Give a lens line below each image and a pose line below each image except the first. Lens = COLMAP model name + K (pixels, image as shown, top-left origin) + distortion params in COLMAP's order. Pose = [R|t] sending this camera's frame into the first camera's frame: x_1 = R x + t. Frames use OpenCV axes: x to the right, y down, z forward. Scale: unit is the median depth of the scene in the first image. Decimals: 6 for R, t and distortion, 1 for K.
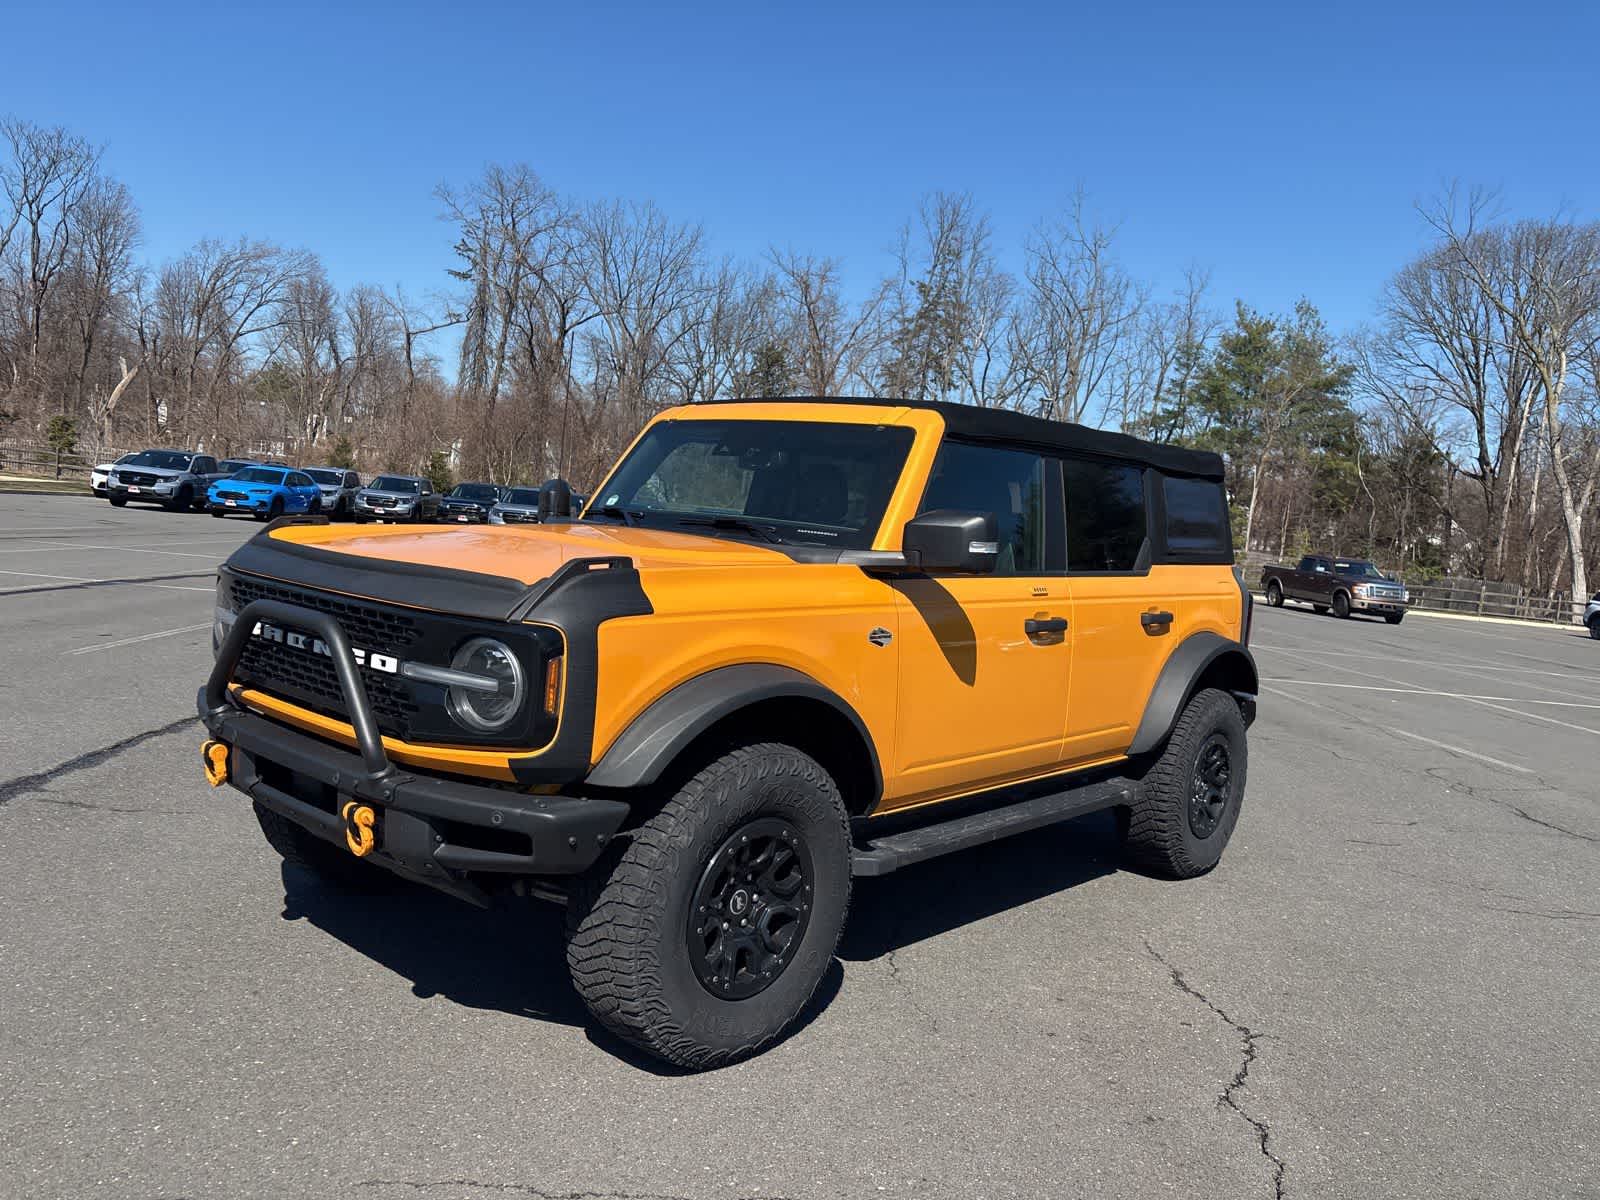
lens RADIAL K [[1219.1, 0, 797.2], [0, 1219.1, 610.6], [0, 0, 1]] dist [0.027210, -0.000357]
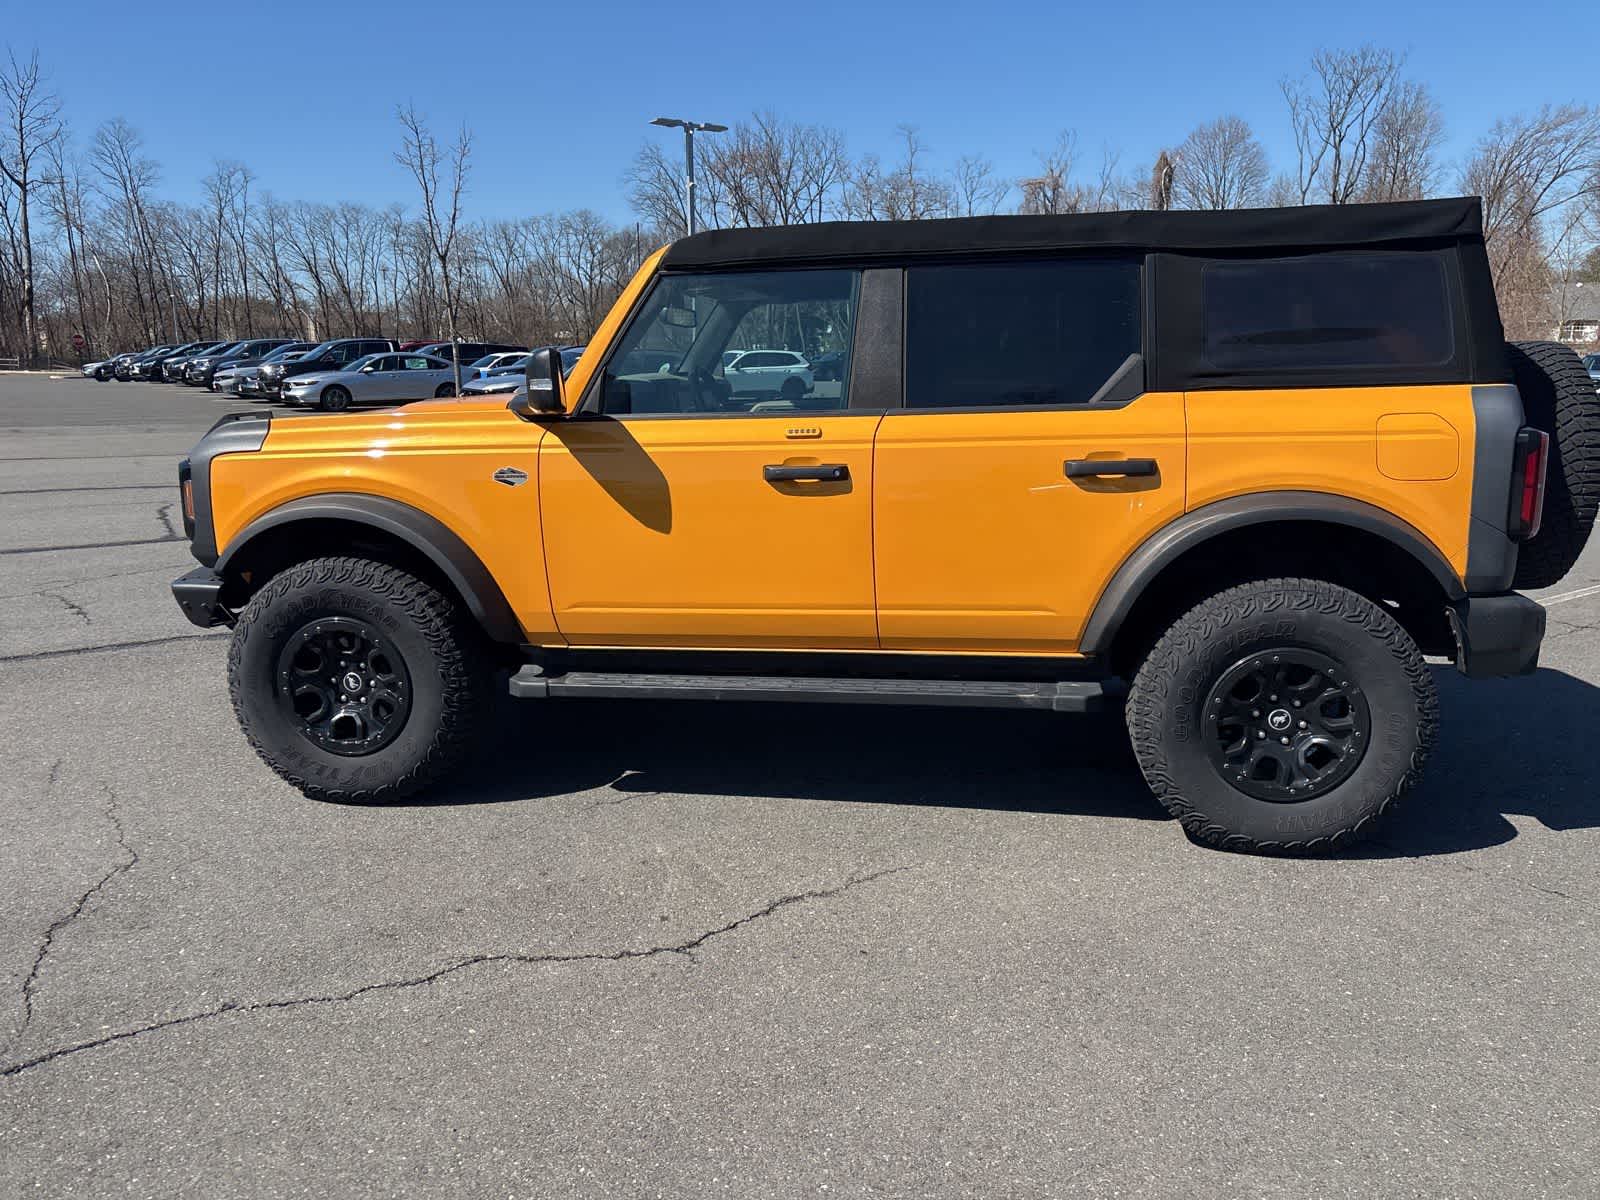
lens RADIAL K [[1216.7, 0, 817.7], [0, 1216.7, 615.2], [0, 0, 1]] dist [0.048018, -0.038412]
pose [[0.532626, 0.083250, -0.842247, 0.462347], [-0.016485, 0.995982, 0.088021, 0.018172], [0.846190, -0.032998, 0.531858, 0.268583]]
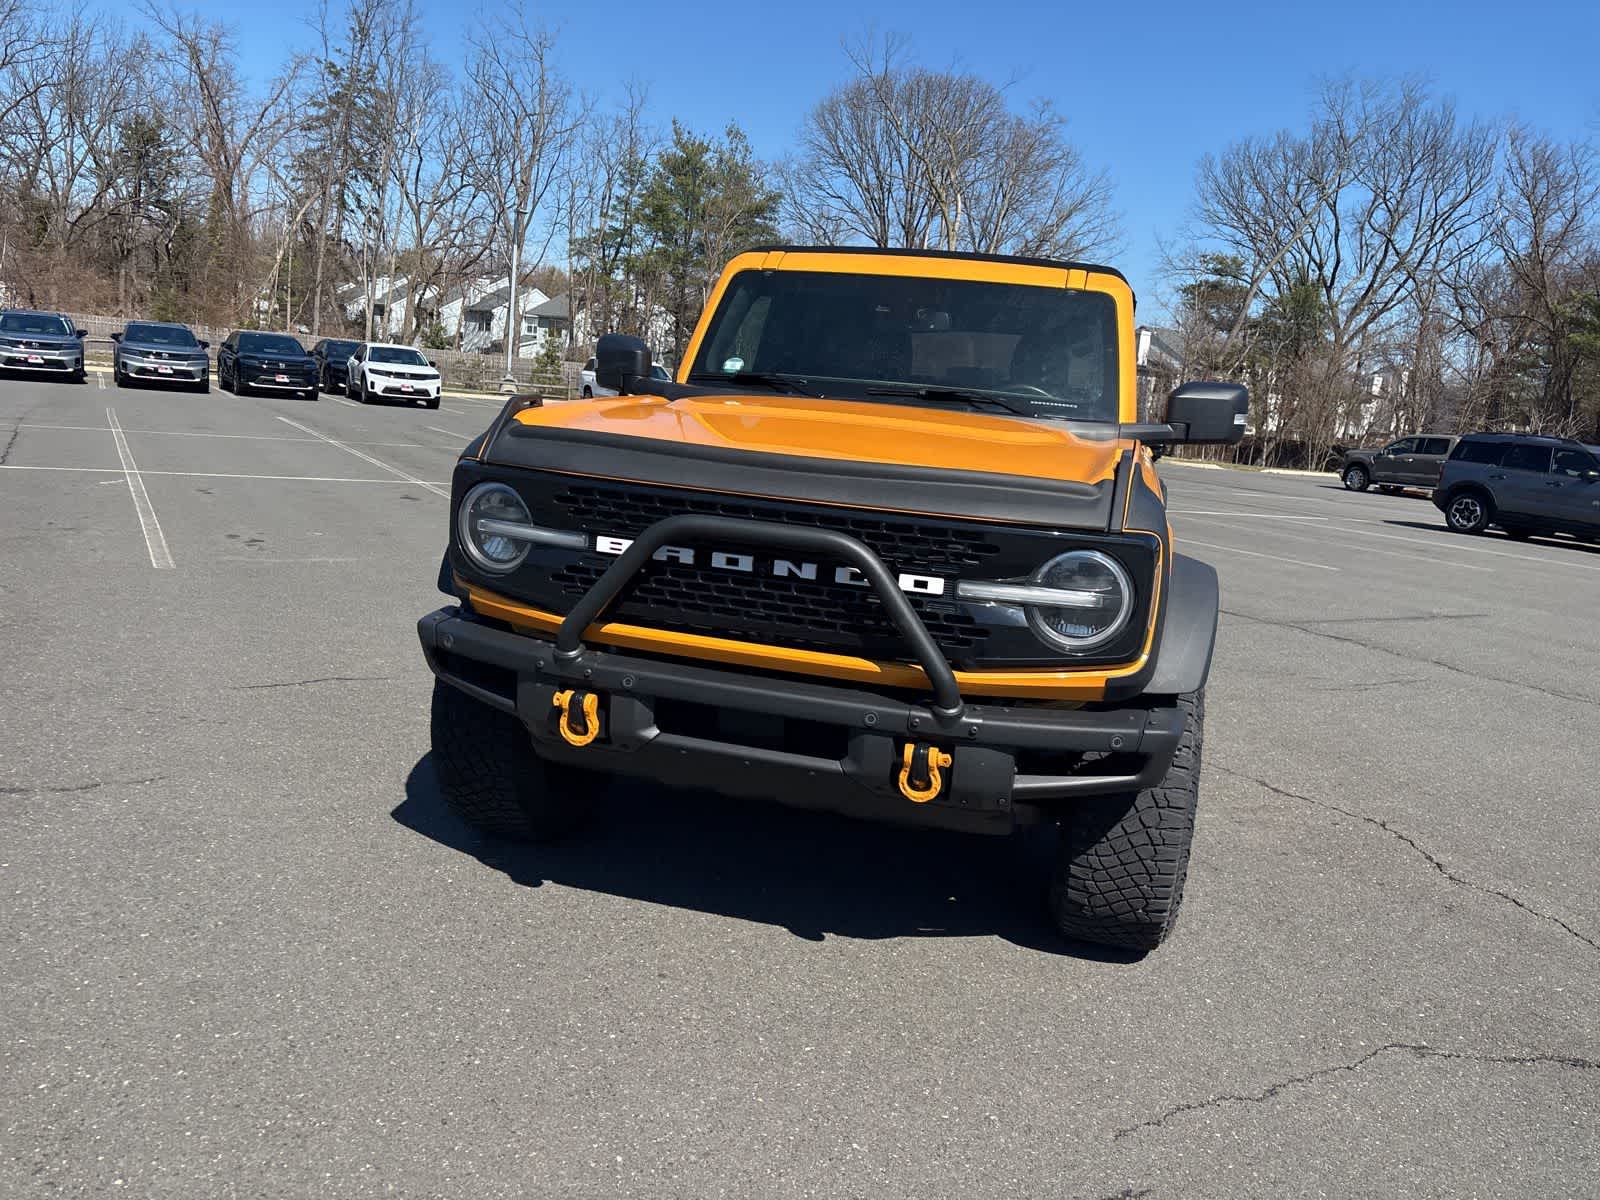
lens RADIAL K [[1221.2, 0, 800.0], [0, 1221.2, 600.0], [0, 0, 1]] dist [0.030017, -0.009621]
pose [[0.889239, -0.089466, 0.448608, -0.274111], [0.026624, 0.989148, 0.144491, -0.025039], [-0.456667, -0.116543, 0.881971, 0.092874]]
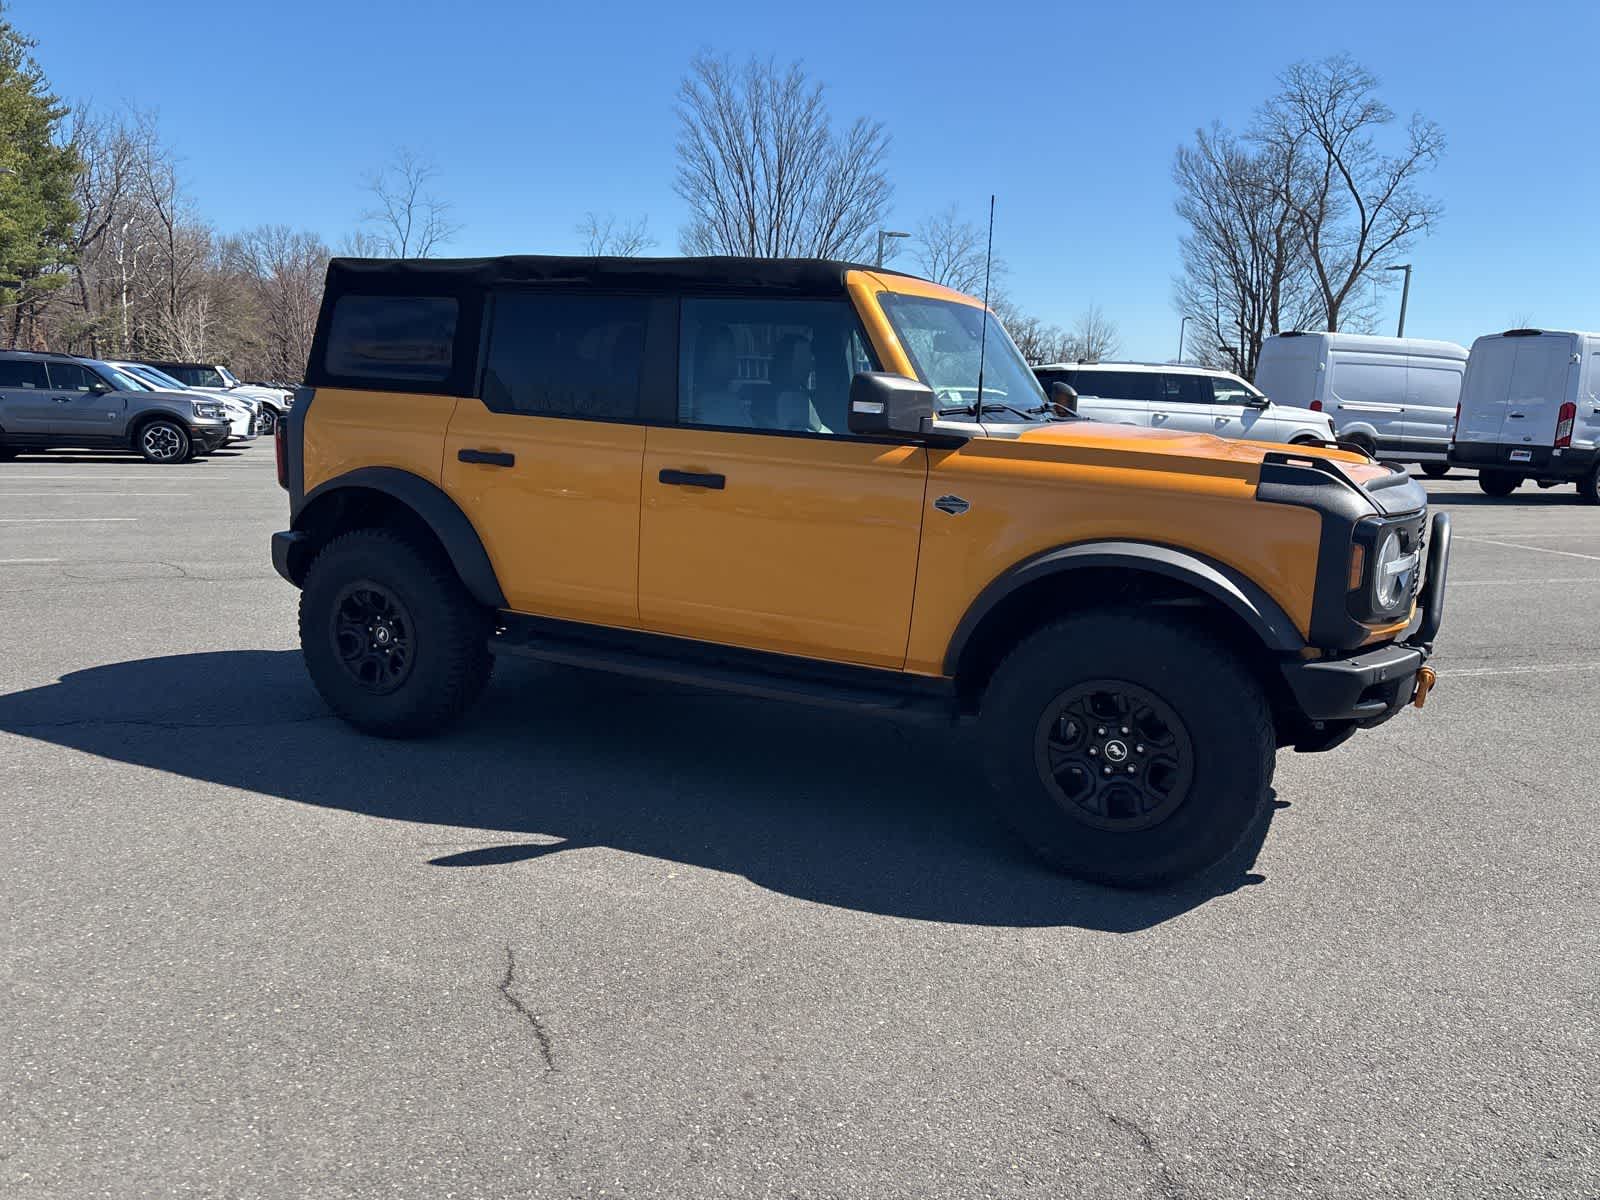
lens RADIAL K [[1216.7, 0, 817.7], [0, 1216.7, 615.2], [0, 0, 1]] dist [0.048018, -0.038412]
pose [[-0.262431, -0.271379, 0.926004, -0.518168], [0.021341, 0.957772, 0.286737, -0.101481], [-0.964715, 0.095010, -0.245558, 0.696748]]
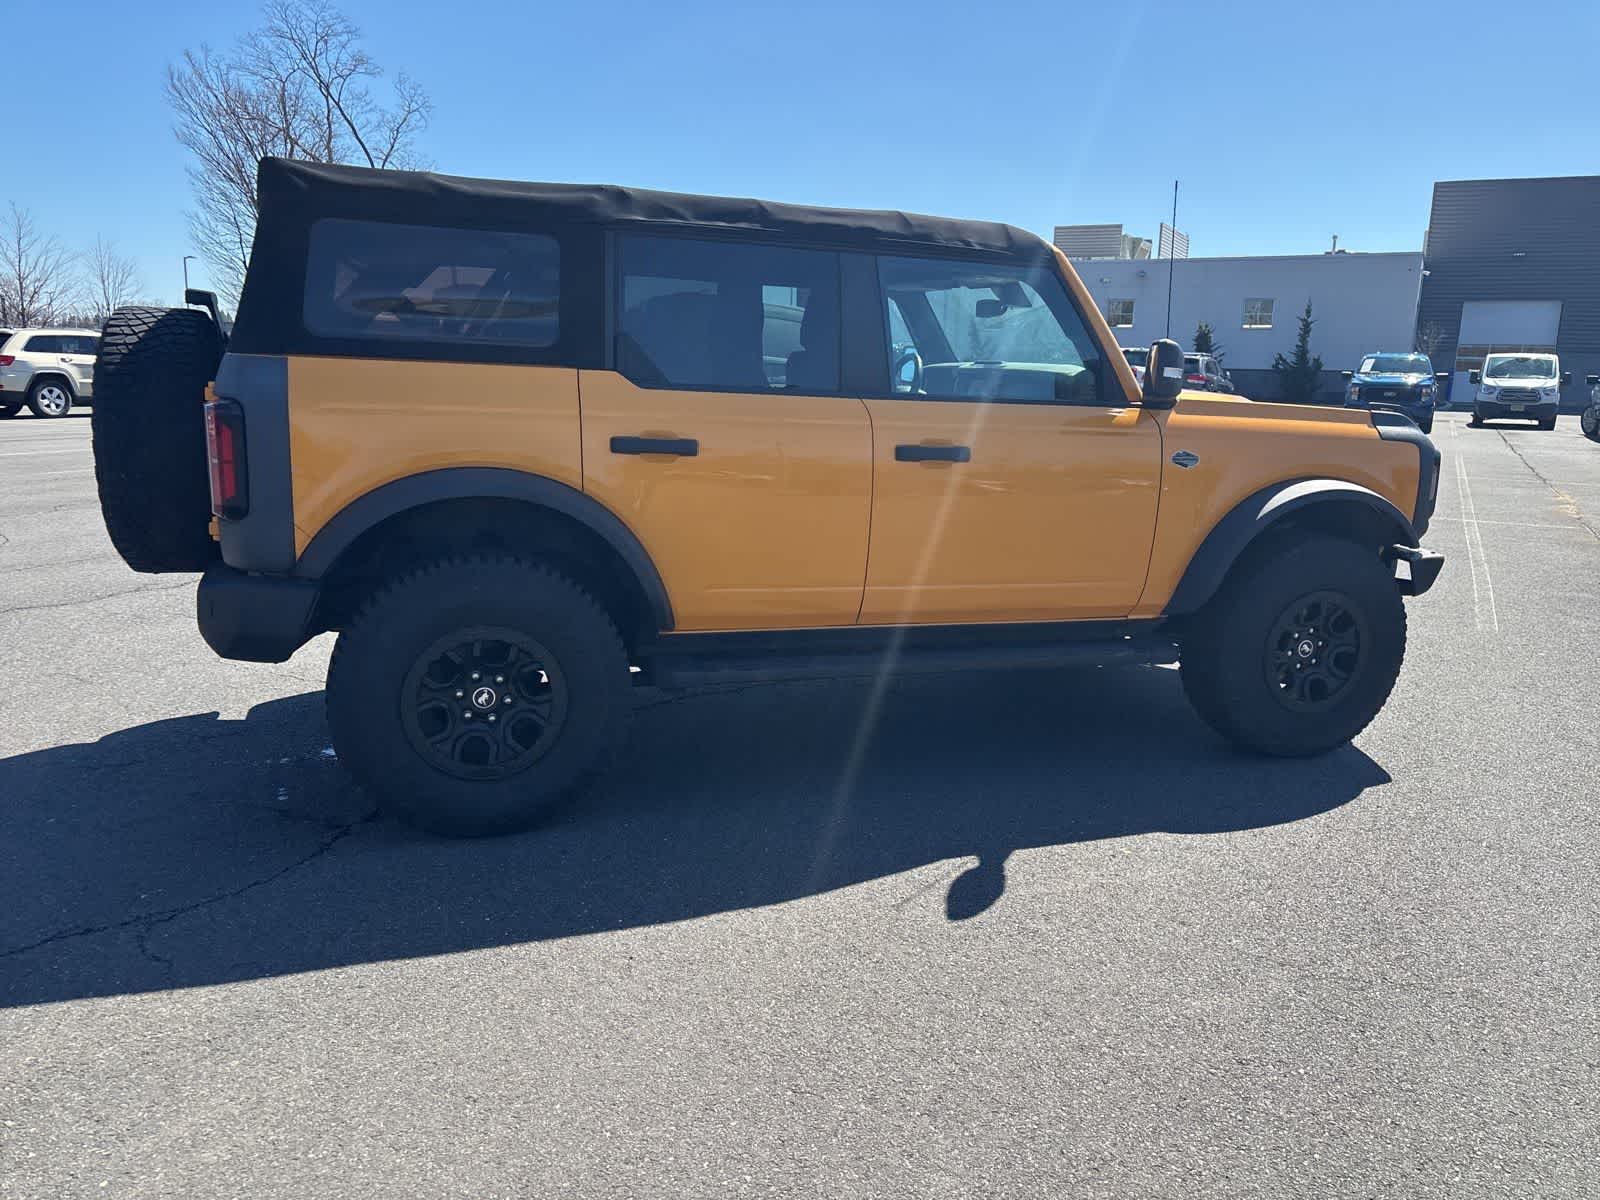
lens RADIAL K [[1215.0, 0, 817.4], [0, 1215.0, 598.3], [0, 0, 1]] dist [0.034081, -0.002470]
pose [[-0.867149, -0.200824, 0.455765, -0.226242], [-0.064765, 0.952800, 0.296610, -0.095731], [-0.493820, 0.227688, -0.839226, 1.028560]]
